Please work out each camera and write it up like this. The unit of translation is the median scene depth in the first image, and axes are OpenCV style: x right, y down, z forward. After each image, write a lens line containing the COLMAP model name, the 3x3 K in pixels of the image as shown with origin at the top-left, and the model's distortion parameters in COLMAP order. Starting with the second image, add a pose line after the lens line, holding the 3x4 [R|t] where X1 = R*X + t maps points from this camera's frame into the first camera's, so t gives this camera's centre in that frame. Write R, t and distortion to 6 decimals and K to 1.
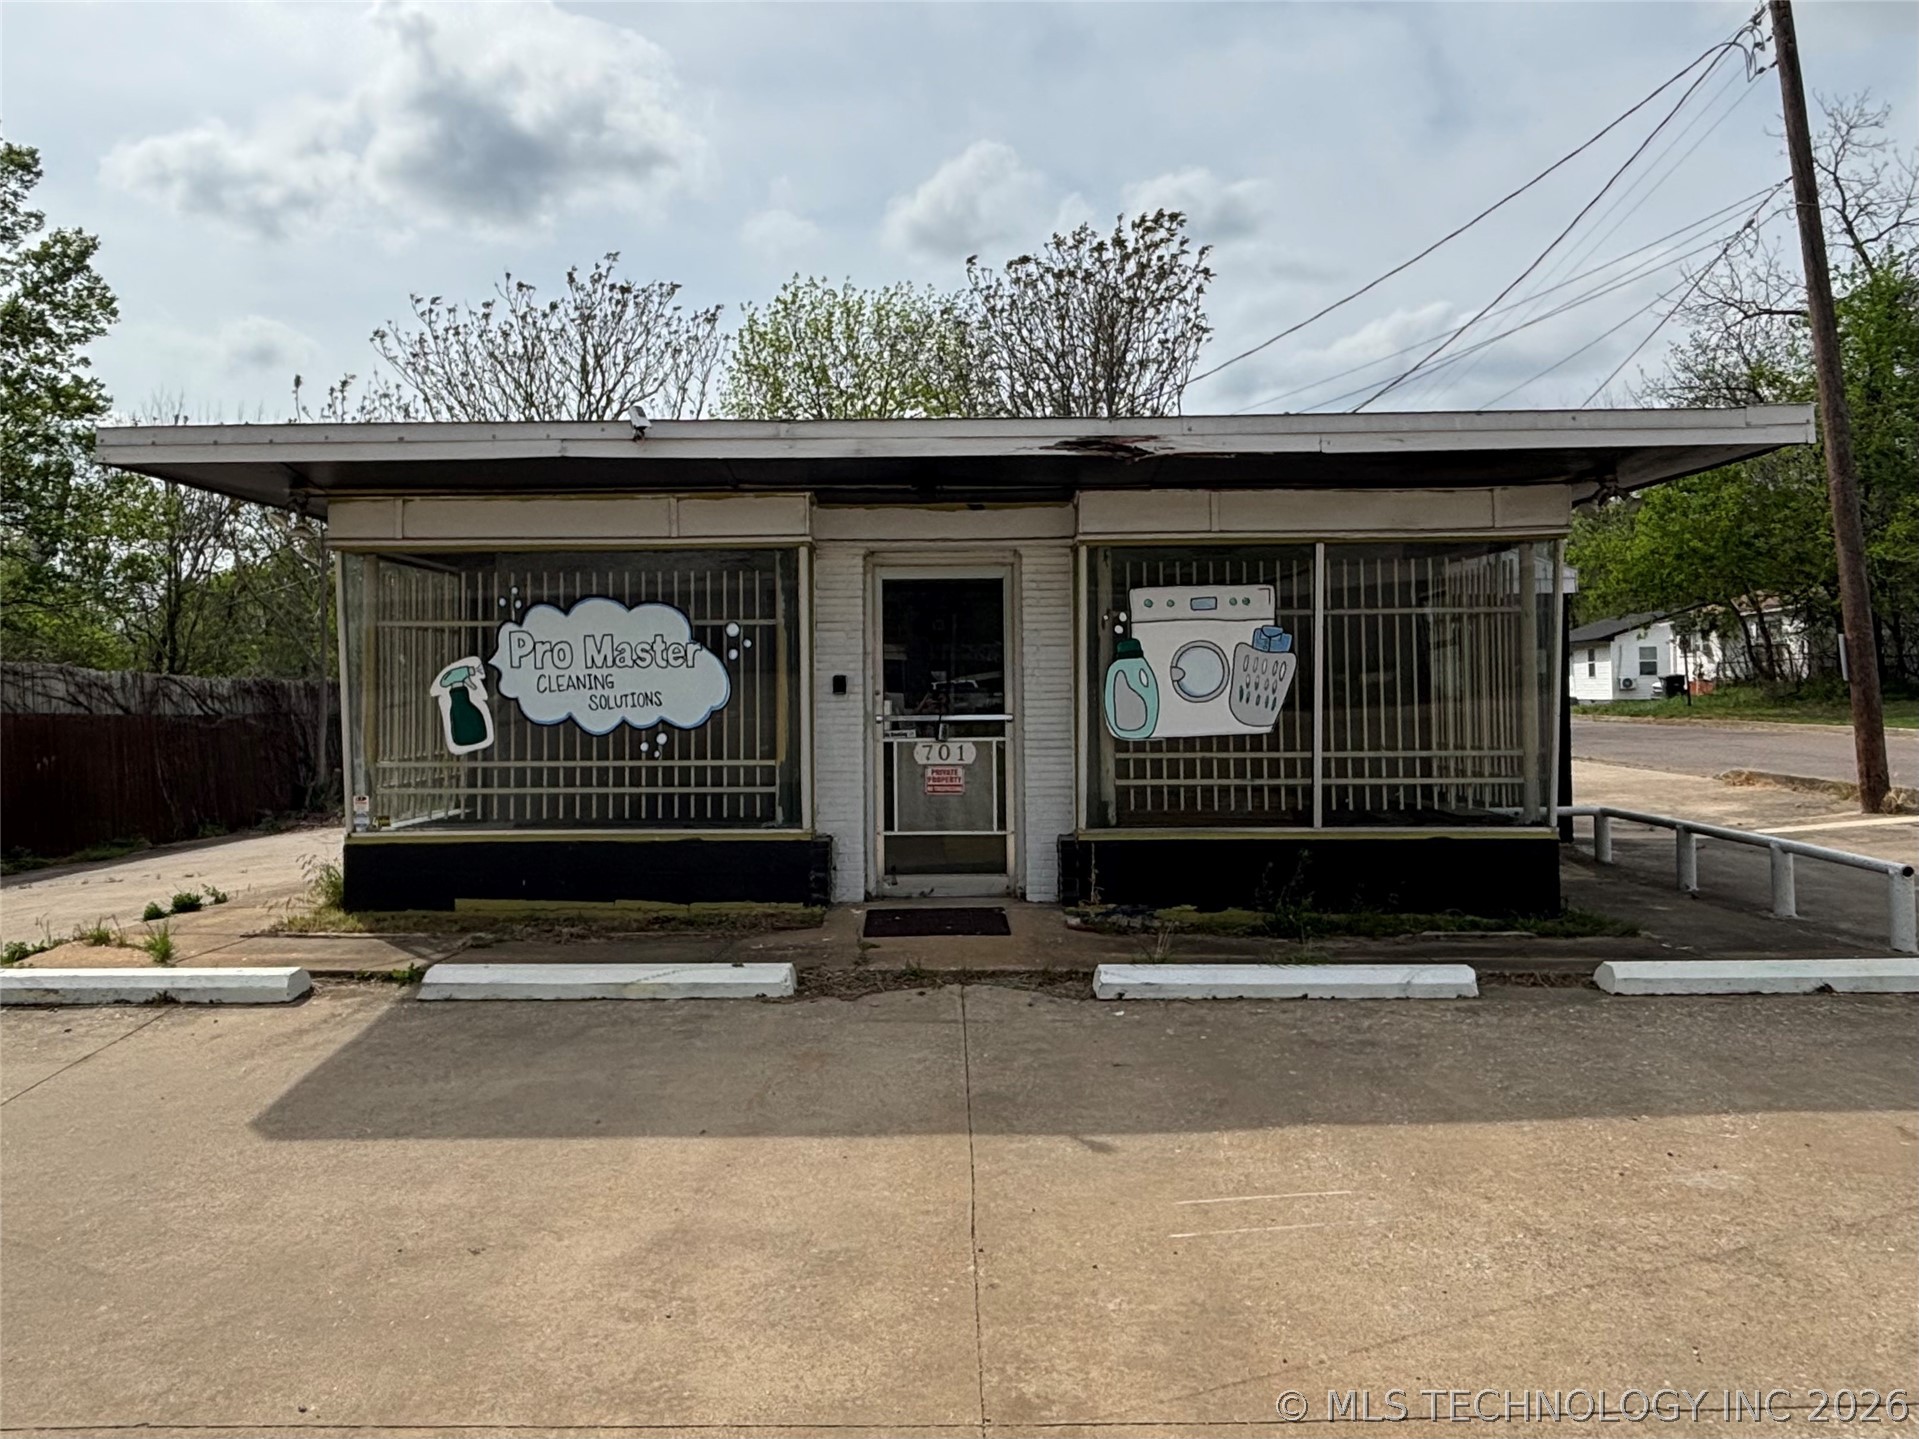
lens RADIAL K [[1314.7, 0, 946.9], [0, 1314.7, 703.0], [0, 0, 1]] dist [0.061547, -0.057221]
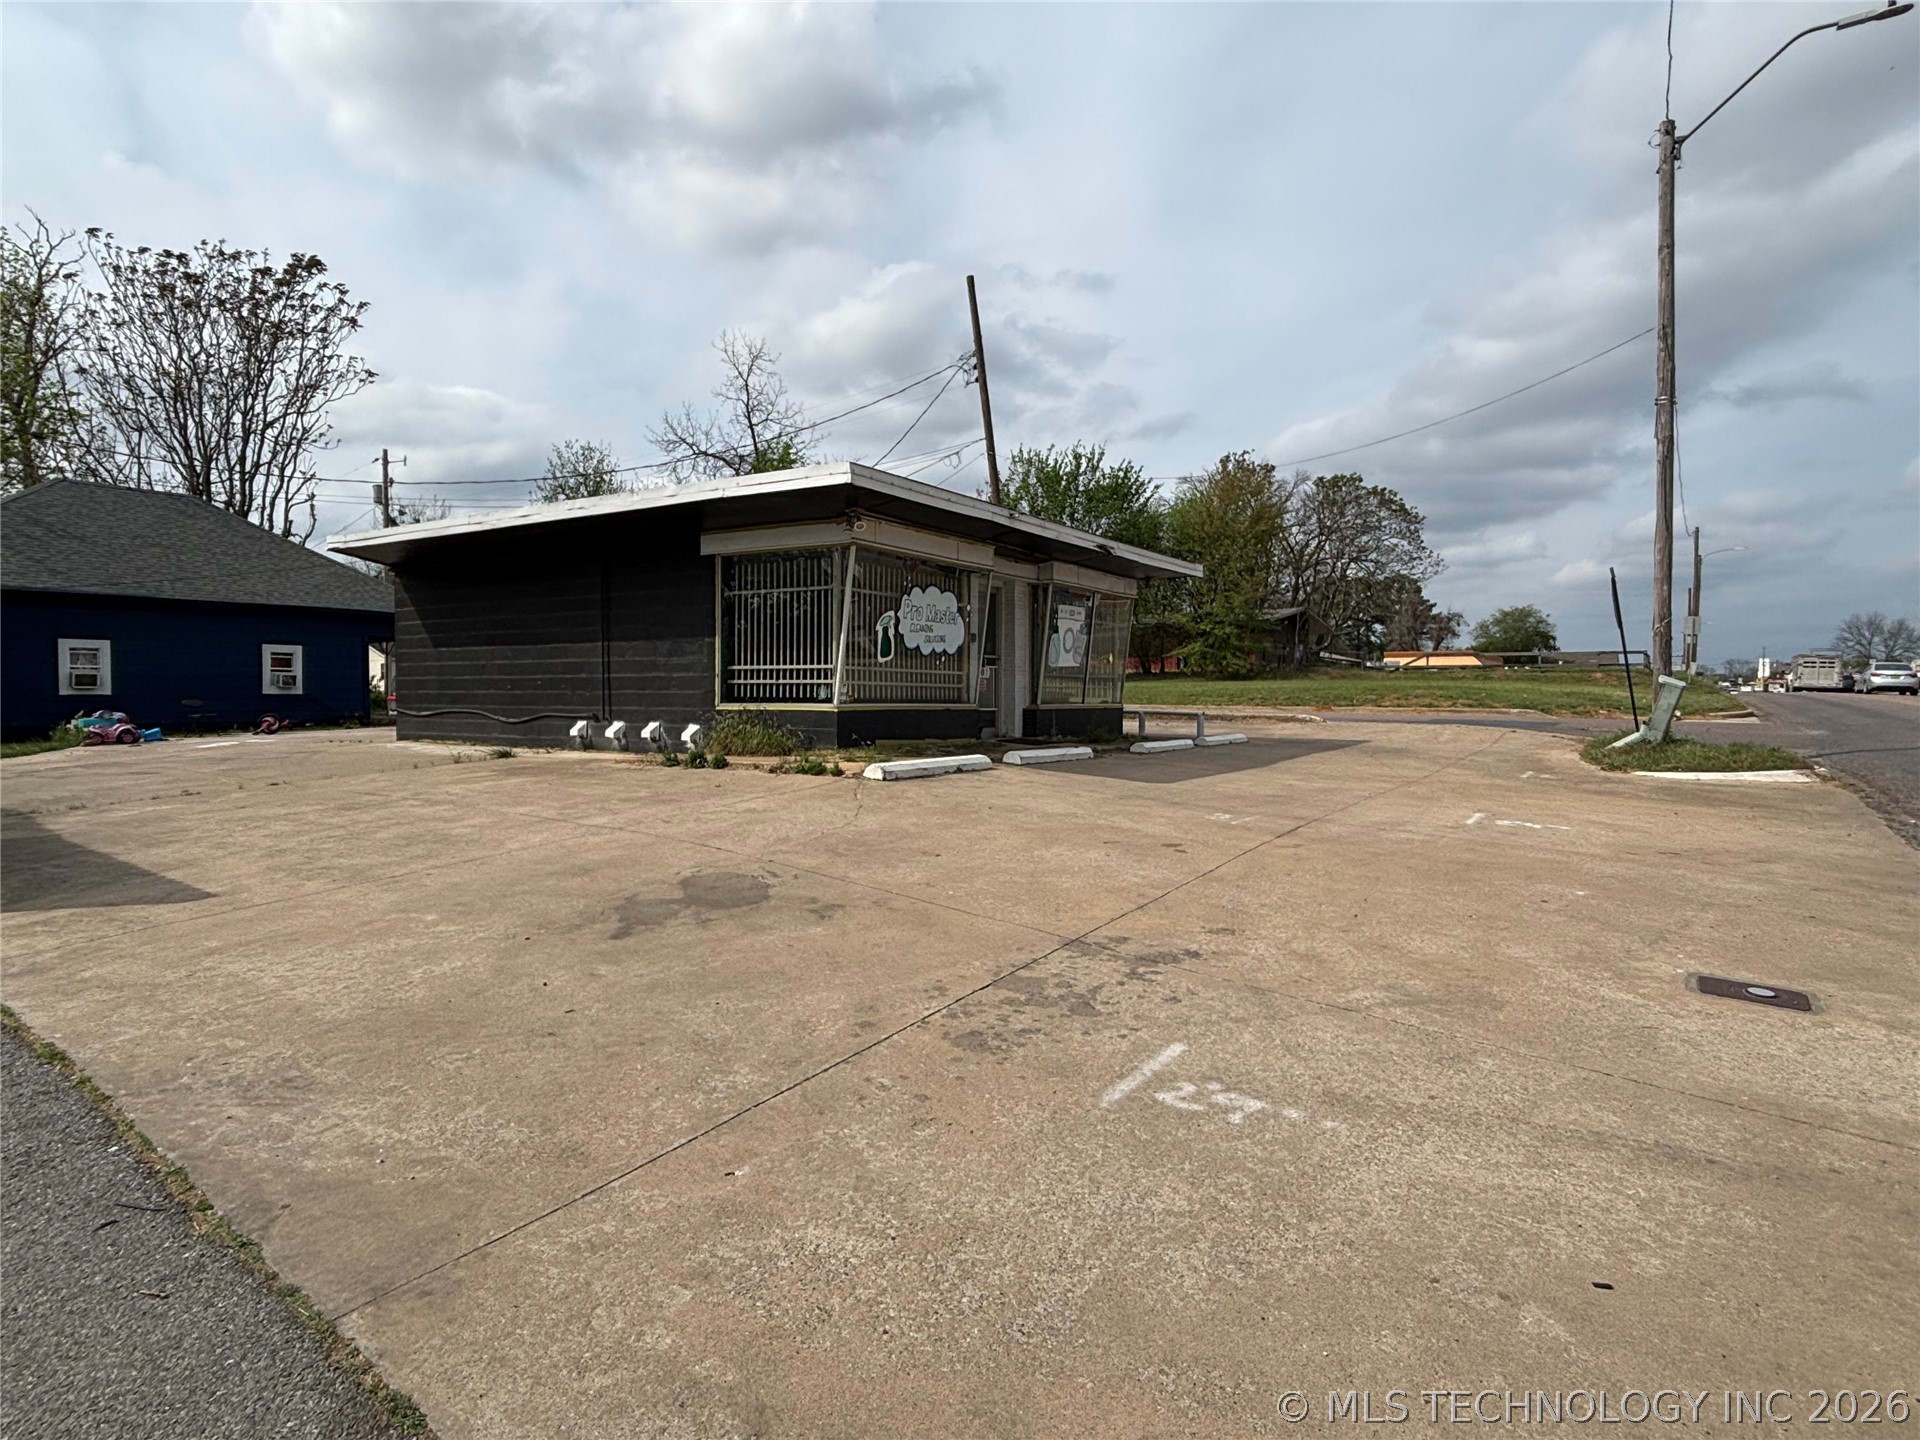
lens RADIAL K [[1062.1, 0, 964.8], [0, 1062.1, 723.6], [0, 0, 1]] dist [0.070802, -0.068771]
pose [[0.534124, -0.009407, 0.845354, -1.588279], [-0.034171, 0.998881, 0.032706, 0.072427], [-0.844715, -0.046355, 0.533205, 0.100724]]
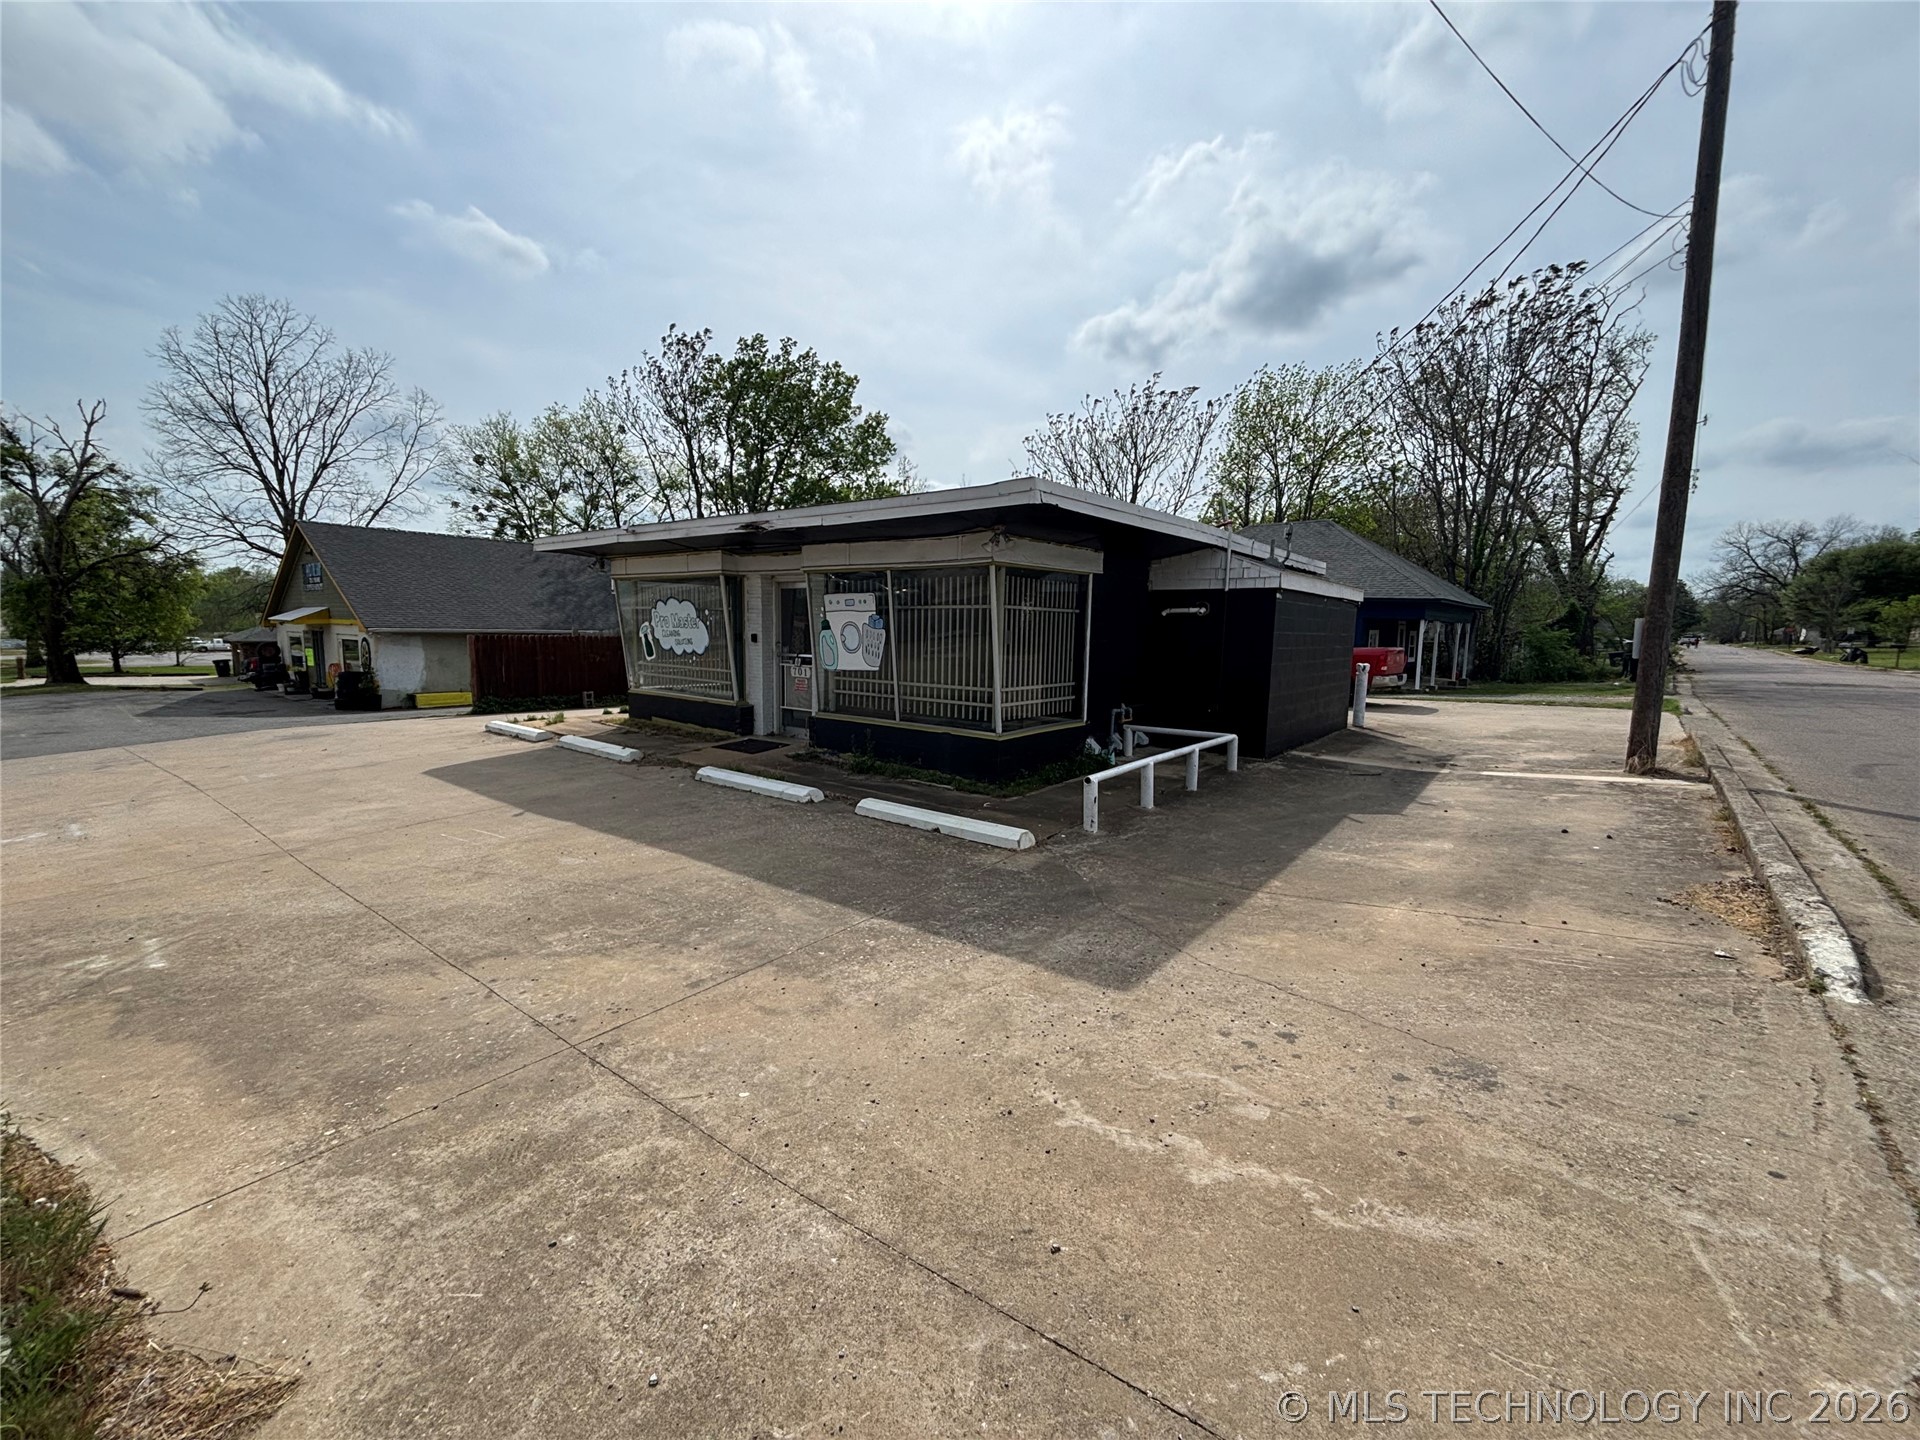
lens RADIAL K [[772.9, 0, 955.3], [0, 772.9, 719.0], [0, 0, 1]] dist [0.003895, -0.000630]
pose [[0.792533, 0.096063, -0.602215, 1.016297], [-0.010129, 0.989452, 0.144503, -0.071258], [0.609744, -0.108424, 0.785147, 0.181777]]
